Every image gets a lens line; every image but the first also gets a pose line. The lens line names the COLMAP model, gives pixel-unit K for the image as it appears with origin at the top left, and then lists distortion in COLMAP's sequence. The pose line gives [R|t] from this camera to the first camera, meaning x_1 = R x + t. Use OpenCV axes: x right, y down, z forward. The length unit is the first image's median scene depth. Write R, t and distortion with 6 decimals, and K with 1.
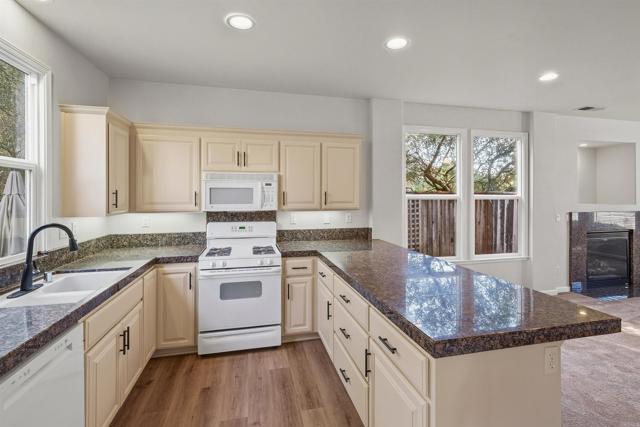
lens RADIAL K [[297.2, 0, 319.9], [0, 297.2, 196.2], [0, 0, 1]] dist [0.000040, 0.000187]
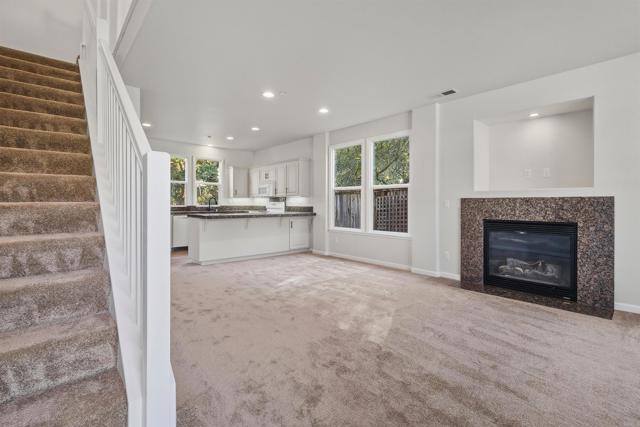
lens RADIAL K [[292.0, 0, 319.5], [0, 292.0, 206.8], [0, 0, 1]] dist [0.001359, -0.000367]
pose [[0.470113, 0.010855, -0.882540, 2.207668], [-0.001761, 0.999934, 0.011361, 0.109555], [0.882605, -0.003787, 0.470101, 0.233430]]
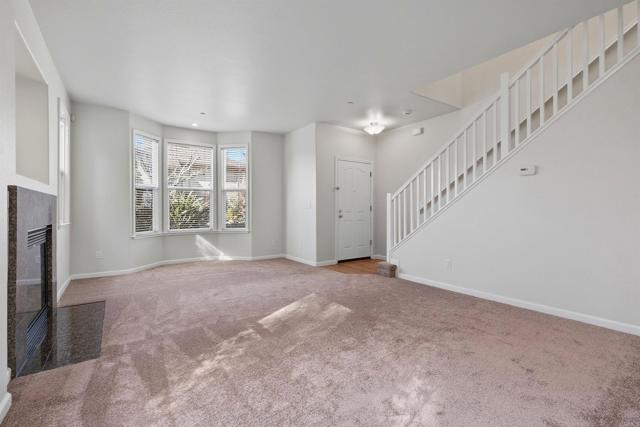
lens RADIAL K [[292.0, 0, 319.5], [0, 292.0, 206.8], [0, 0, 1]] dist [0.001359, -0.000367]
pose [[-0.362157, 0.010352, 0.932060, 0.473128], [0.002738, 0.999946, -0.010043, 0.132529], [-0.932113, -0.001085, -0.362165, 1.137075]]
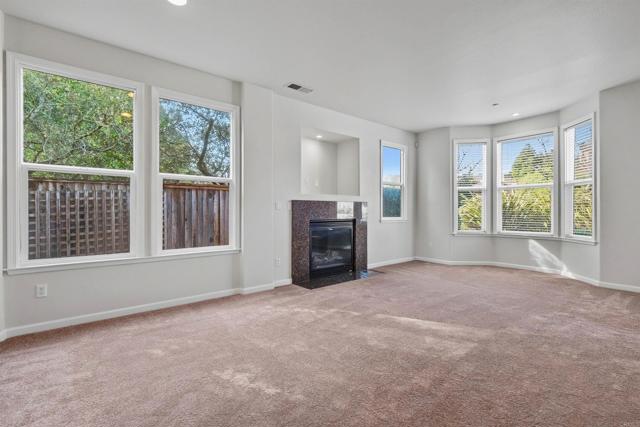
lens RADIAL K [[288.0, 0, 320.1], [0, 288.0, 207.6], [0, 0, 1]] dist [0.001626, 0.000070]
pose [[0.901417, 0.004376, 0.432929, 0.793825], [0.000118, 0.999946, -0.010353, 0.132764], [-0.432952, 0.009383, 0.901368, 0.202119]]
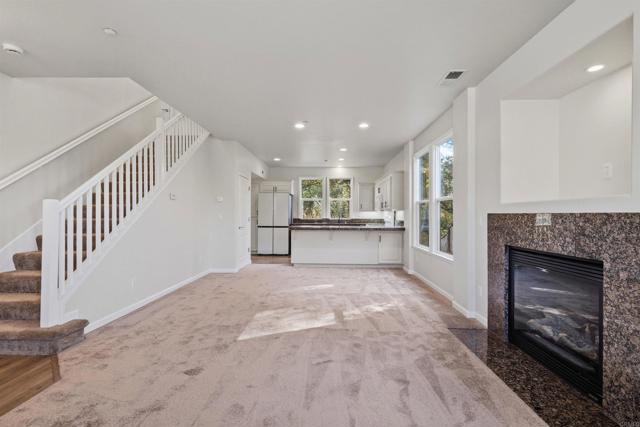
lens RADIAL K [[293.1, 0, 320.0], [0, 293.1, 213.5], [0, 0, 1]] dist [-0.001337, -0.000389]
pose [[-0.263654, -0.004290, -0.964608, 2.414278], [-0.005148, 0.999982, -0.003040, 0.088762], [0.964604, 0.004165, -0.263671, 1.212841]]
